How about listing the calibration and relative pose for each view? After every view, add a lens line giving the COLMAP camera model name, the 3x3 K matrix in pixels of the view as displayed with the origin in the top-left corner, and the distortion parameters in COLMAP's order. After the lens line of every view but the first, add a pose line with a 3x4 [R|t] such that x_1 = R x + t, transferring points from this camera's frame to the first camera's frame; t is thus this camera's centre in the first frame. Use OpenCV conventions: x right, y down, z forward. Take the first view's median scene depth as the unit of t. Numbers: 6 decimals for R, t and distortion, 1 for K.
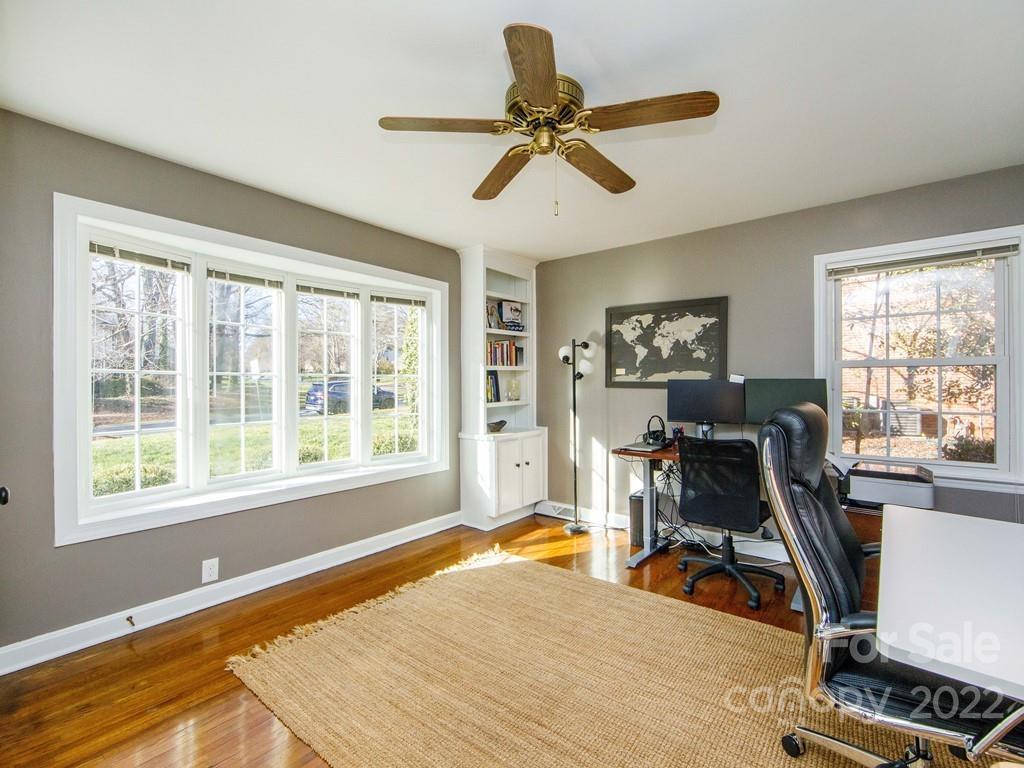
lens RADIAL K [[462.5, 0, 512.0], [0, 462.5, 384.0], [0, 0, 1]] dist [-0.009572, 0.000421]
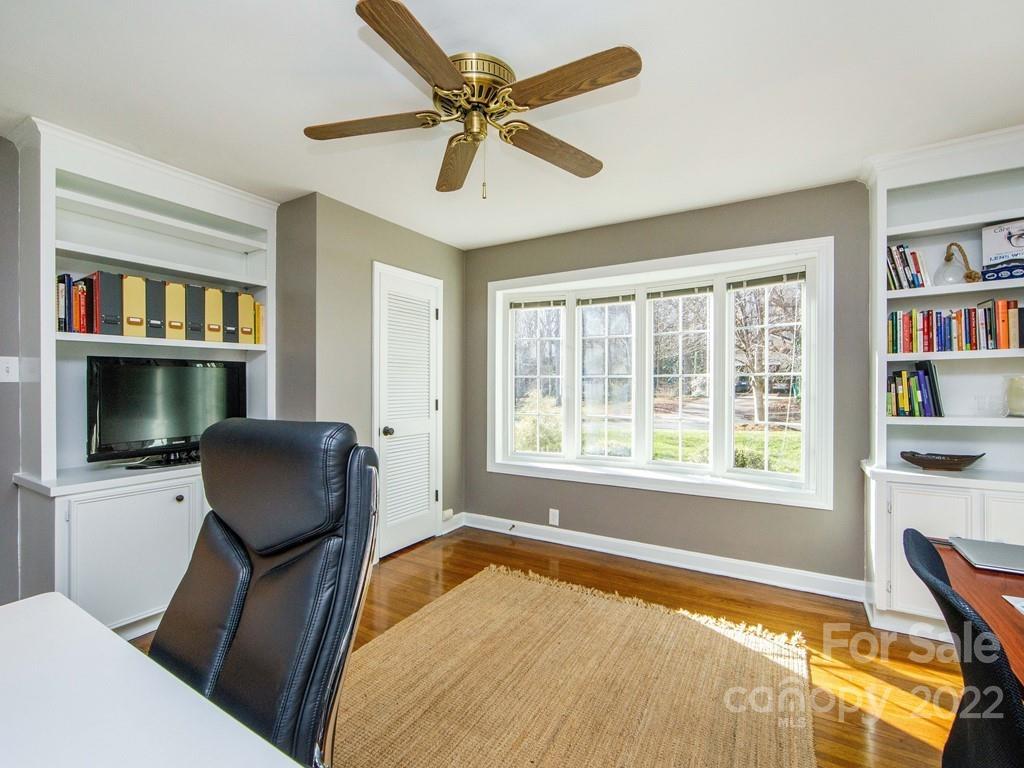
lens RADIAL K [[462.5, 0, 512.0], [0, 462.5, 384.0], [0, 0, 1]] dist [-0.009572, 0.000421]
pose [[0.135484, 0.000413, -0.990779, 0.612251], [0.001424, 0.999999, 0.000611, -0.002688], [0.990779, -0.001493, 0.135483, 0.574362]]
